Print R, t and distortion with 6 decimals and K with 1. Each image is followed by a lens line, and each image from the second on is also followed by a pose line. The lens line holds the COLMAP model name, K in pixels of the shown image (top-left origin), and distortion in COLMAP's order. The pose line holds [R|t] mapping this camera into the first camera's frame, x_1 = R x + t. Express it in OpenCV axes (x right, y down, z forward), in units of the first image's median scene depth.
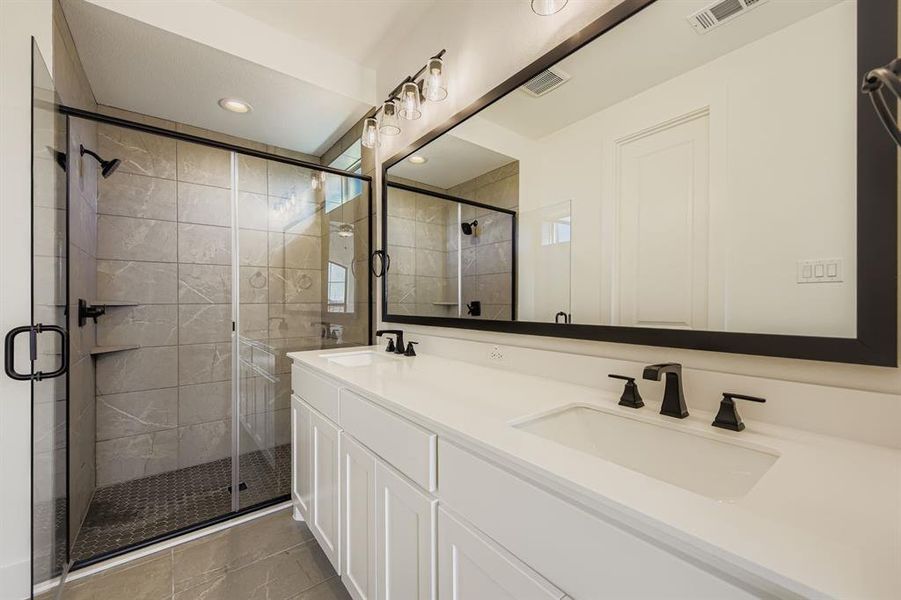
lens RADIAL K [[352.7, 0, 460.5], [0, 352.7, 303.6], [0, 0, 1]] dist [0.000132, -0.004585]
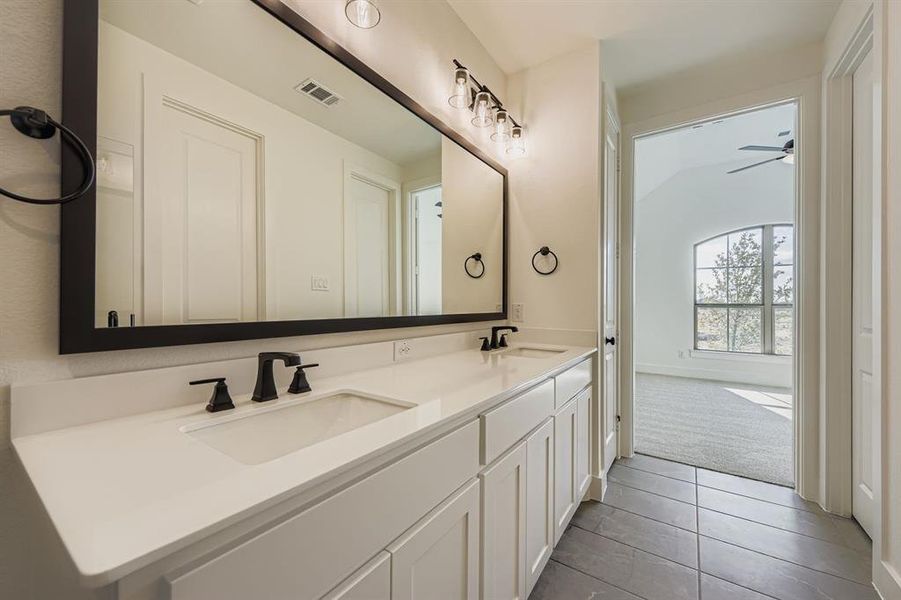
lens RADIAL K [[356.0, 0, 444.1], [0, 356.0, 299.5], [0, 0, 1]] dist [-0.000244, -0.000107]
pose [[-0.281663, -0.000241, 0.959513, -1.679935], [-0.012788, 0.999912, -0.003503, -0.000846], [-0.959428, -0.013257, -0.281641, 2.107064]]
